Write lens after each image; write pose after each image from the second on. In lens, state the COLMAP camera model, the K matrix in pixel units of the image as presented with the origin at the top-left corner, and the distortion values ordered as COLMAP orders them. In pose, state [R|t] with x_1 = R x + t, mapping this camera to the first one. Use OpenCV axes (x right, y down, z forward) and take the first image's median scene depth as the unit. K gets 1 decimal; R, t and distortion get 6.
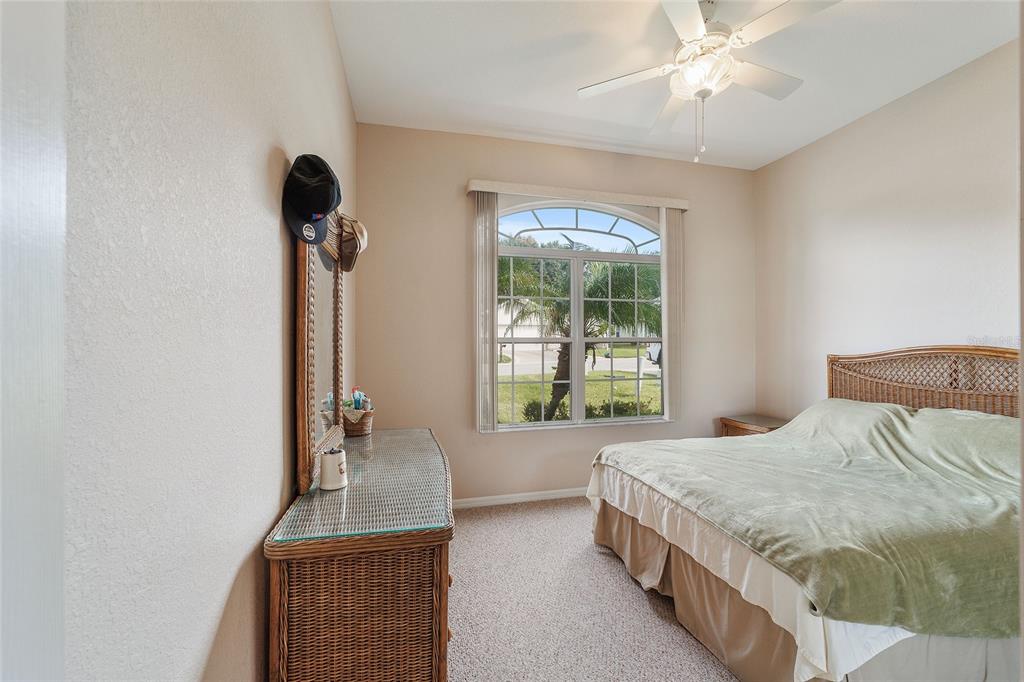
lens RADIAL K [[403.0, 0, 510.3], [0, 403.0, 346.1], [0, 0, 1]] dist [-0.023336, 0.010240]
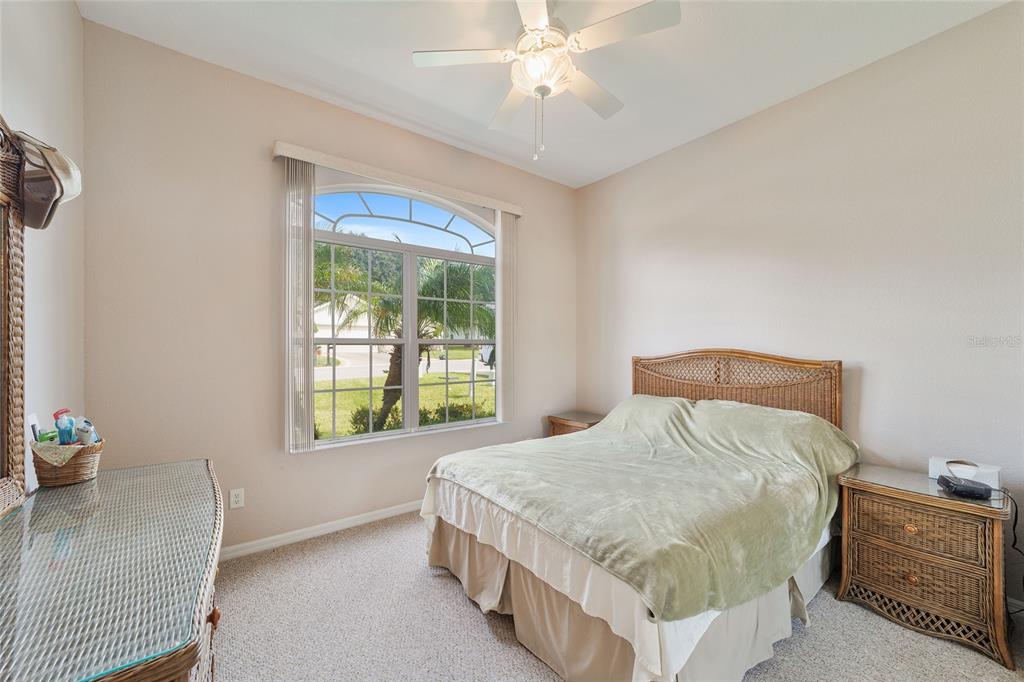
lens RADIAL K [[403.0, 0, 510.3], [0, 403.0, 346.1], [0, 0, 1]] dist [-0.023336, 0.010240]
pose [[0.919155, 0.005274, 0.393861, 0.022508], [-0.003382, 0.999979, -0.005497, -0.000718], [-0.393882, 0.003721, 0.919154, 0.107090]]
